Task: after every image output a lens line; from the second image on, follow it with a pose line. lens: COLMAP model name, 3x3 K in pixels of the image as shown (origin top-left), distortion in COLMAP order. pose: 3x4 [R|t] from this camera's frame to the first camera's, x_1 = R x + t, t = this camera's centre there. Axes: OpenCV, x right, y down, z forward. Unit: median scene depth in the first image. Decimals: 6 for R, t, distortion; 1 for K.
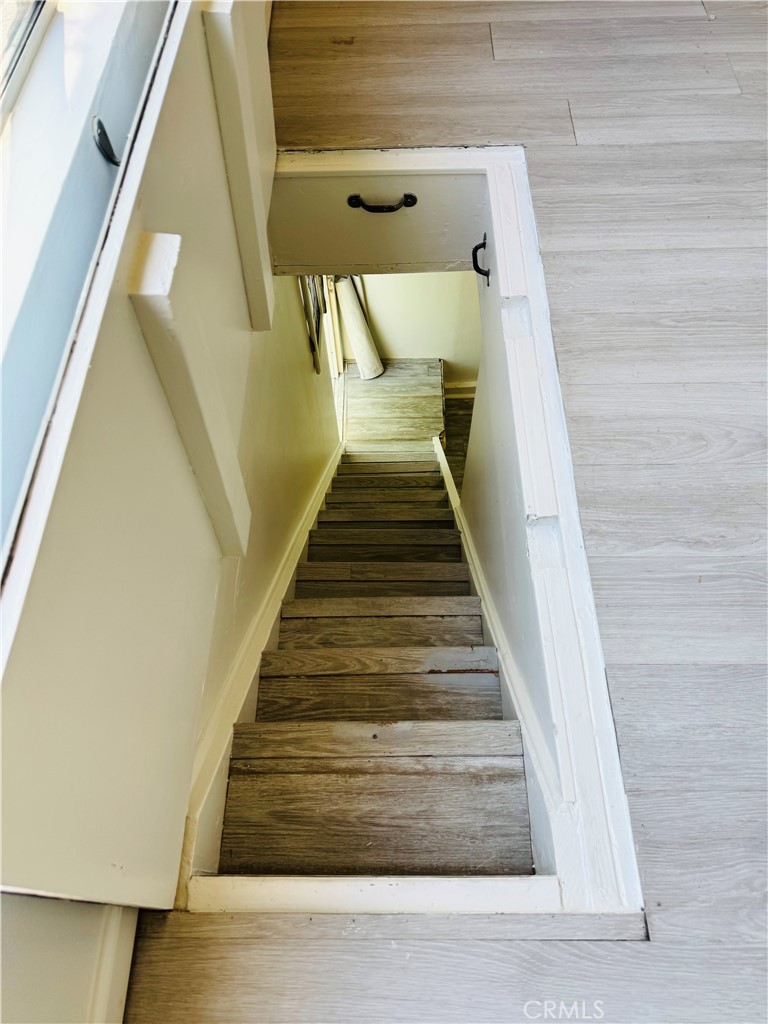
lens RADIAL K [[724.7, 0, 379.5], [0, 724.7, 513.2], [0, 0, 1]] dist [0.079017, -0.088062]
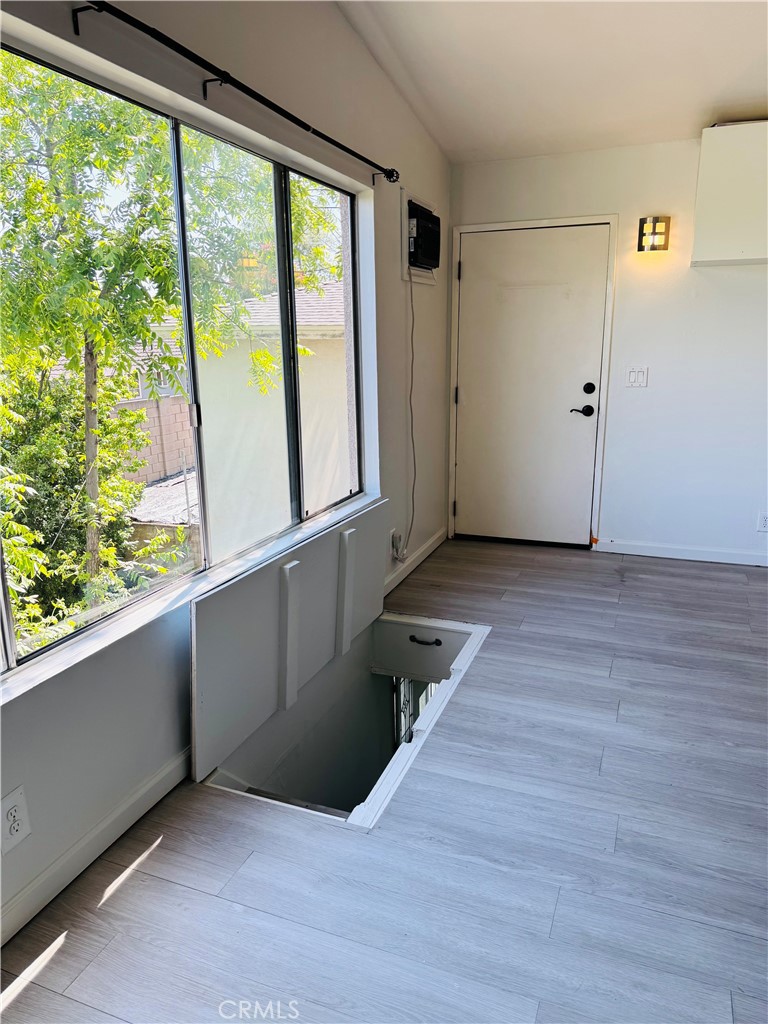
lens RADIAL K [[724.7, 0, 379.5], [0, 724.7, 513.2], [0, 0, 1]] dist [0.079017, -0.088062]
pose [[0.931076, 0.101604, -0.350390, 0.581260], [-0.322054, 0.680132, -0.658560, 0.736612], [0.171399, 0.726015, 0.665977, -0.652859]]
